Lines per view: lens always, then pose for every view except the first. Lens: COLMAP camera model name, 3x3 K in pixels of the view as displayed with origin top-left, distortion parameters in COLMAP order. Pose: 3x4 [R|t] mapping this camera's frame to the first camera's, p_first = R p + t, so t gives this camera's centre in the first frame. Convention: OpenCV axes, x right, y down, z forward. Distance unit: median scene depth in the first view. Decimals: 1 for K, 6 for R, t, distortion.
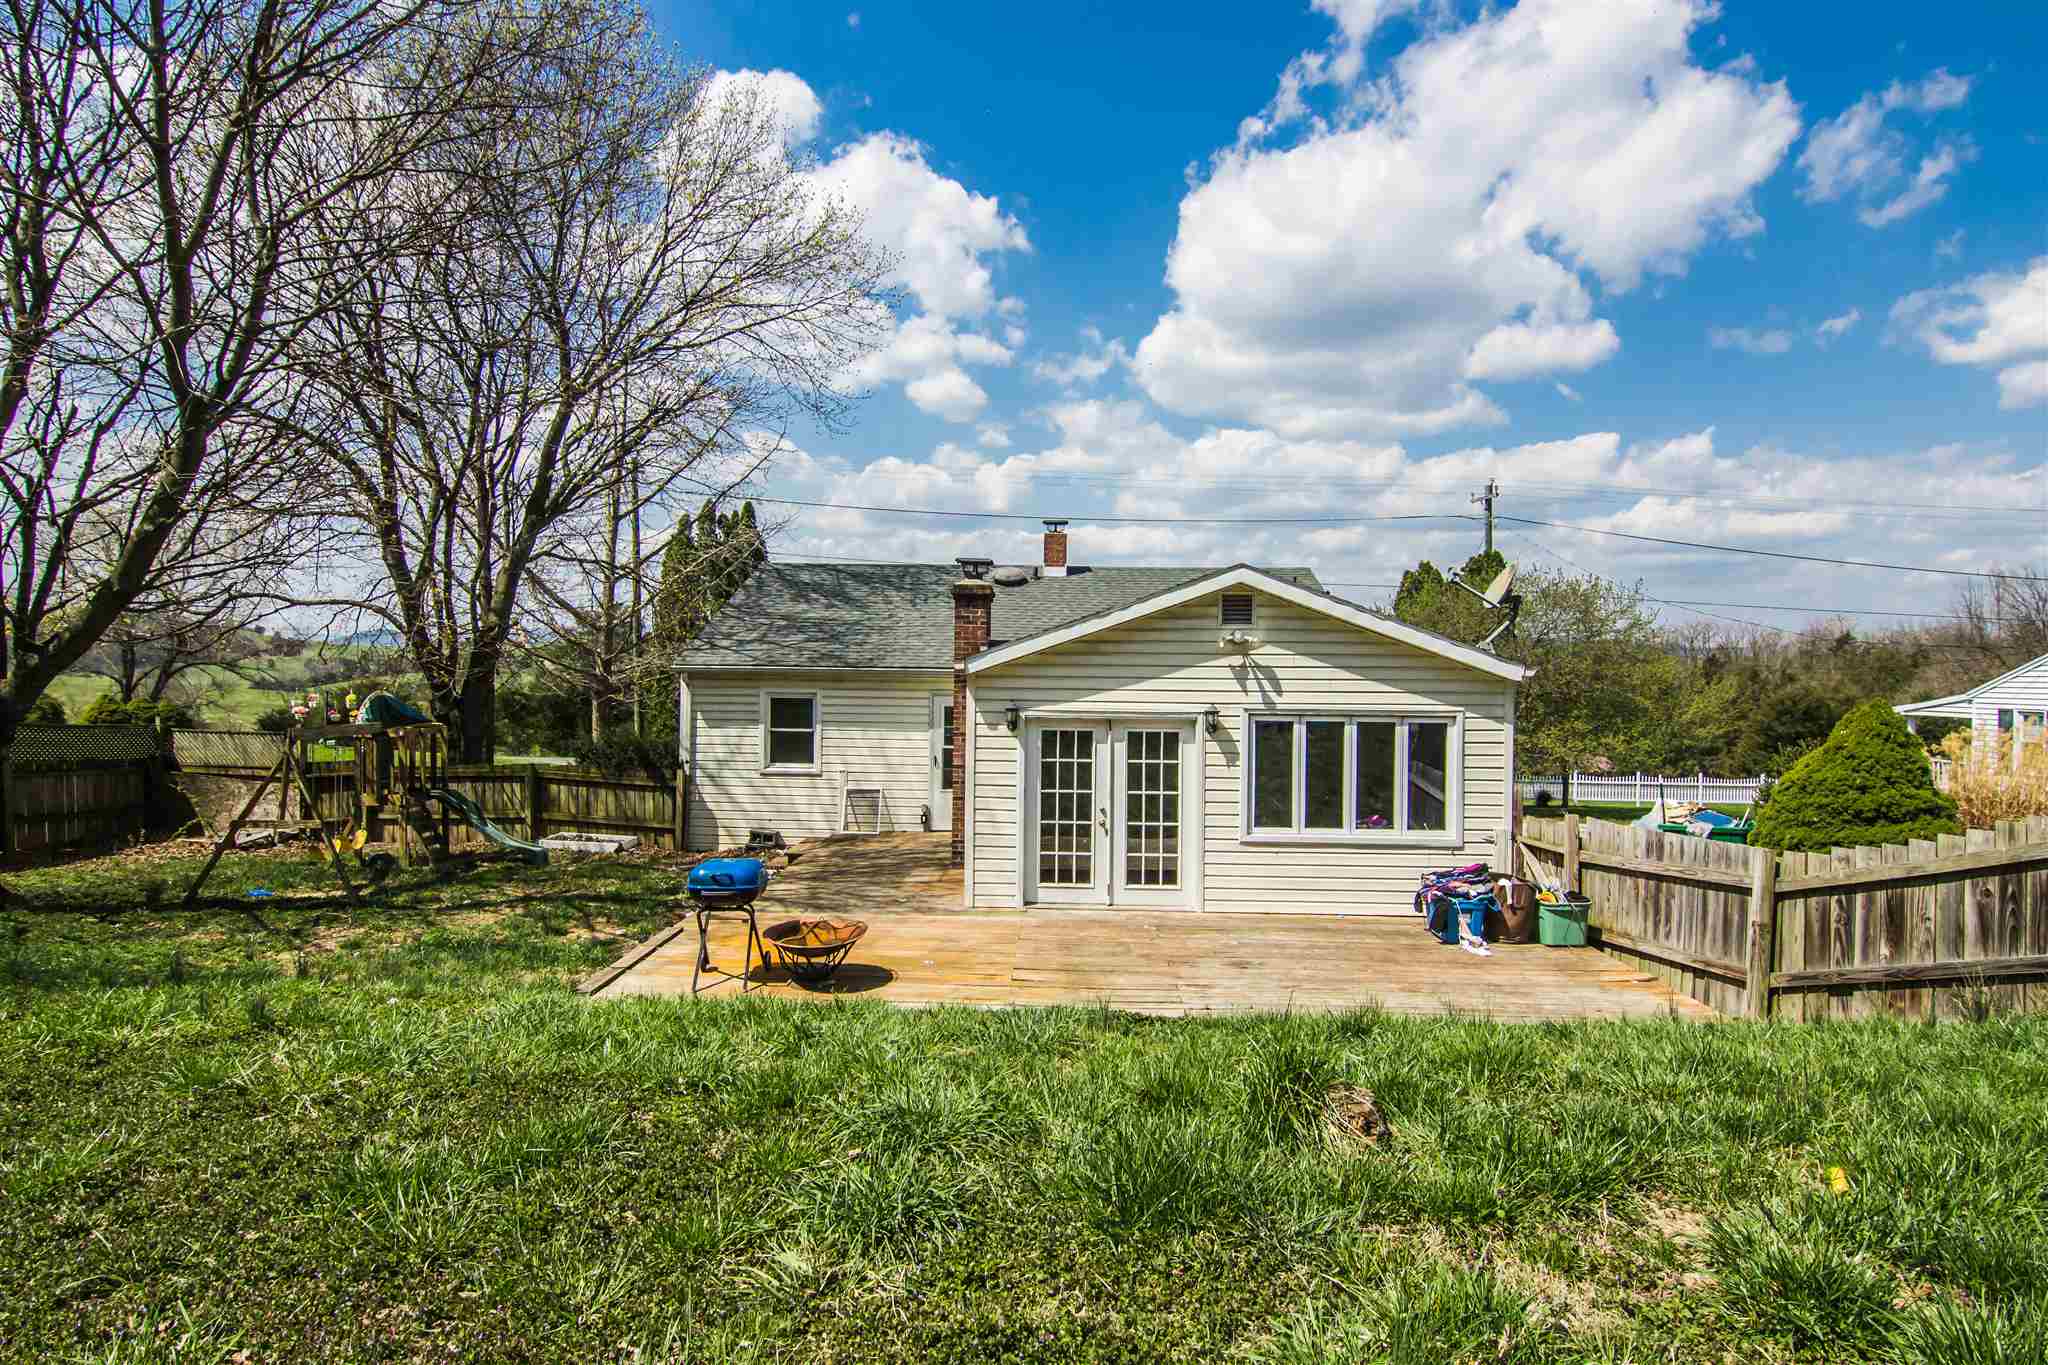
lens RADIAL K [[1039.1, 0, 1024.9], [0, 1039.1, 670.4], [0, 0, 1]] dist [-0.005647, -0.011021]
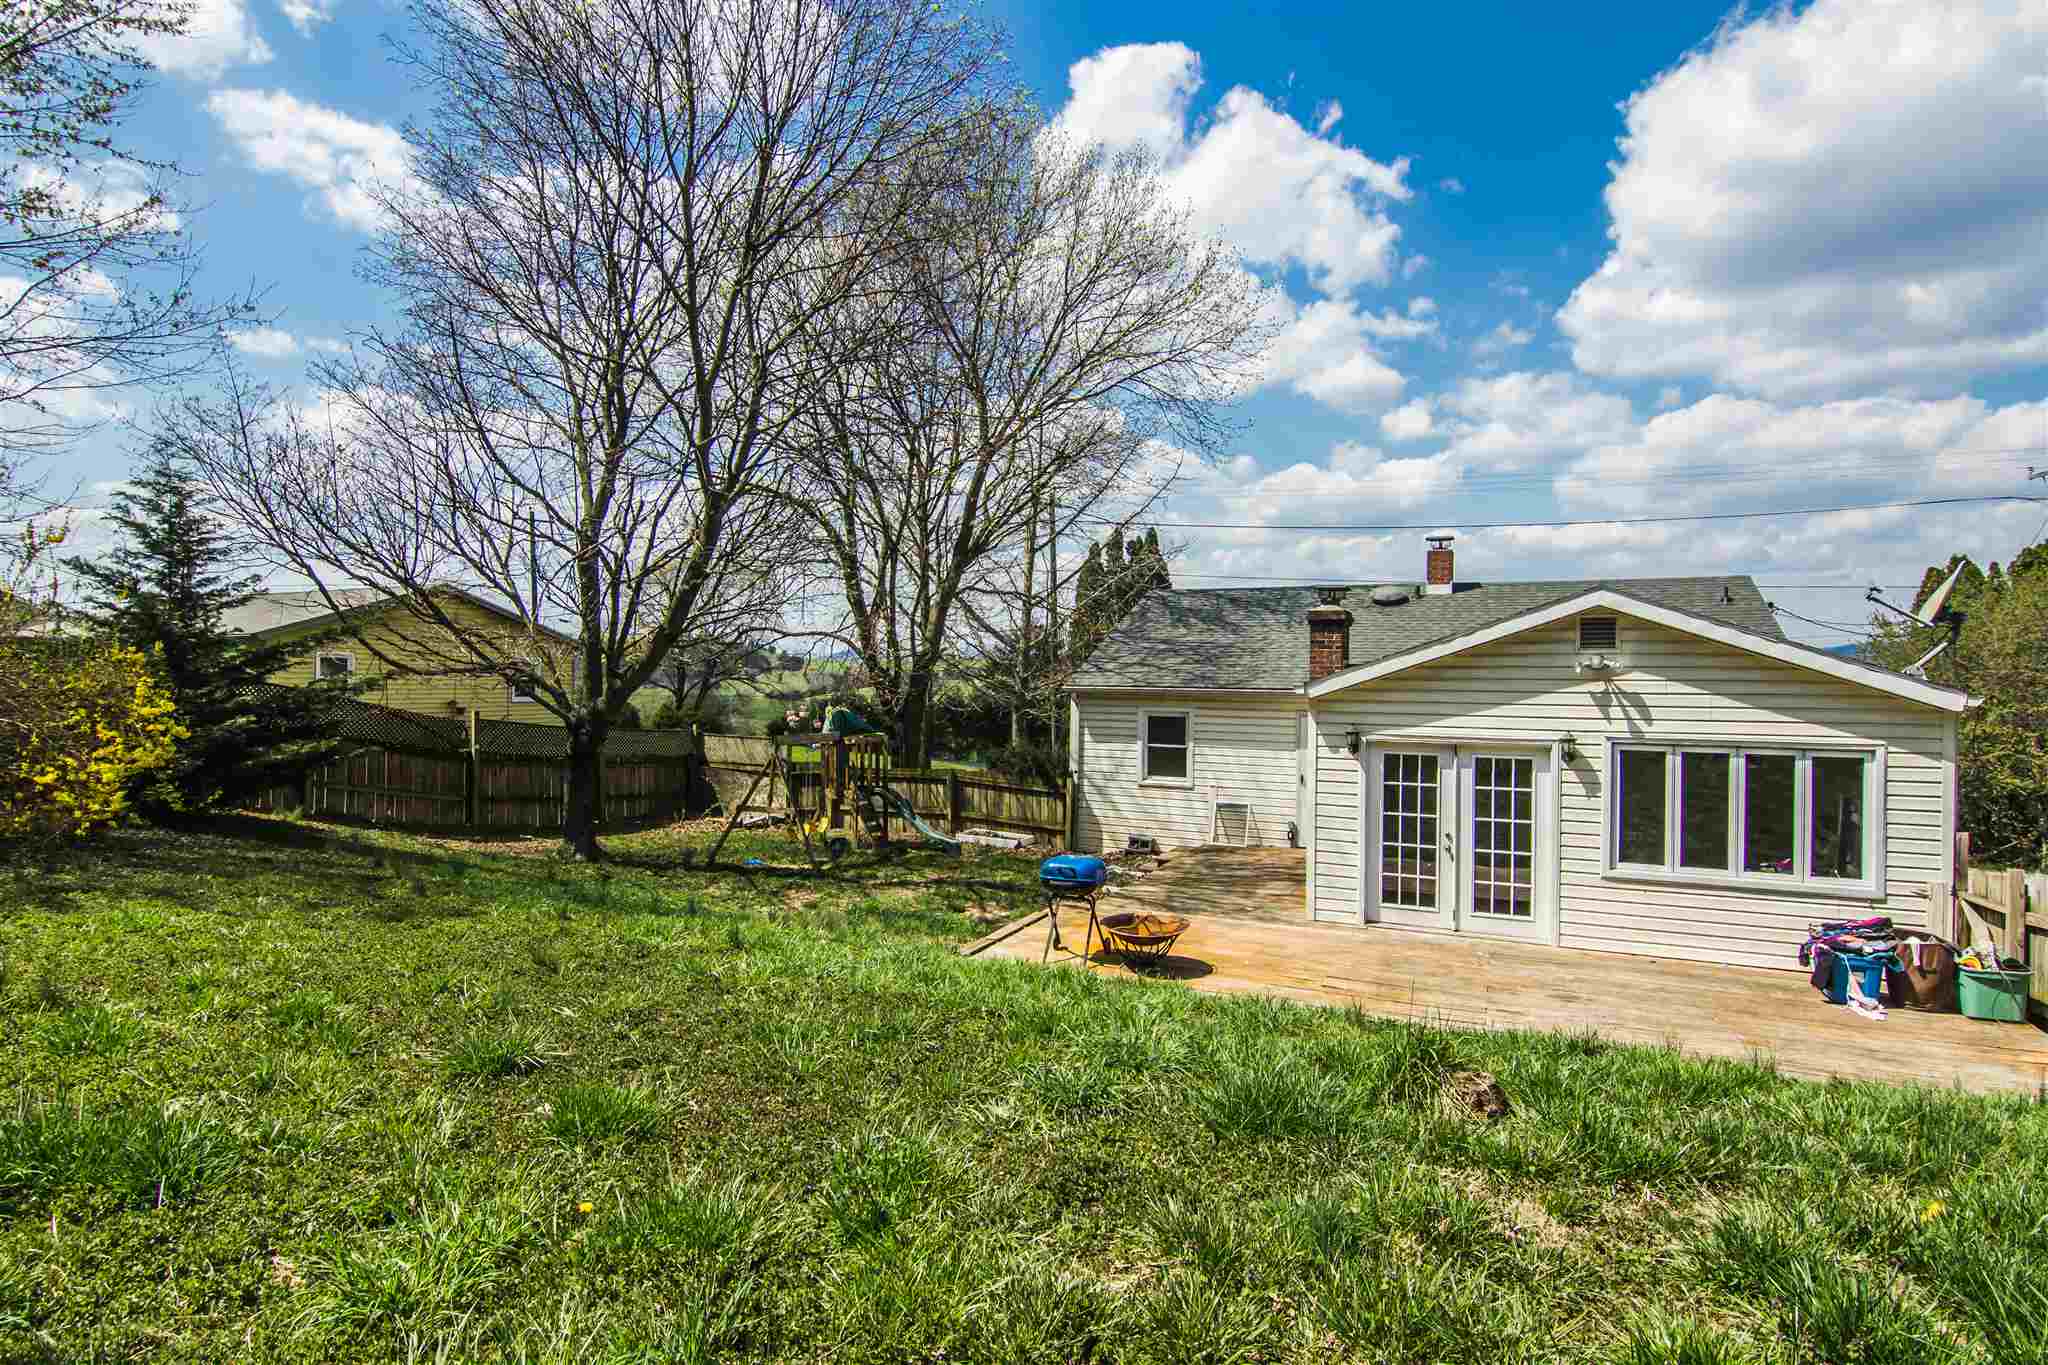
lens RADIAL K [[1039.1, 0, 1024.8], [0, 1039.1, 667.3], [0, 0, 1]] dist [-0.005647, -0.011021]
pose [[0.921476, -0.004107, -0.388414, 0.089238], [-0.002147, 0.999875, -0.015665, -0.010987], [0.388430, 0.015269, 0.921352, -0.085630]]
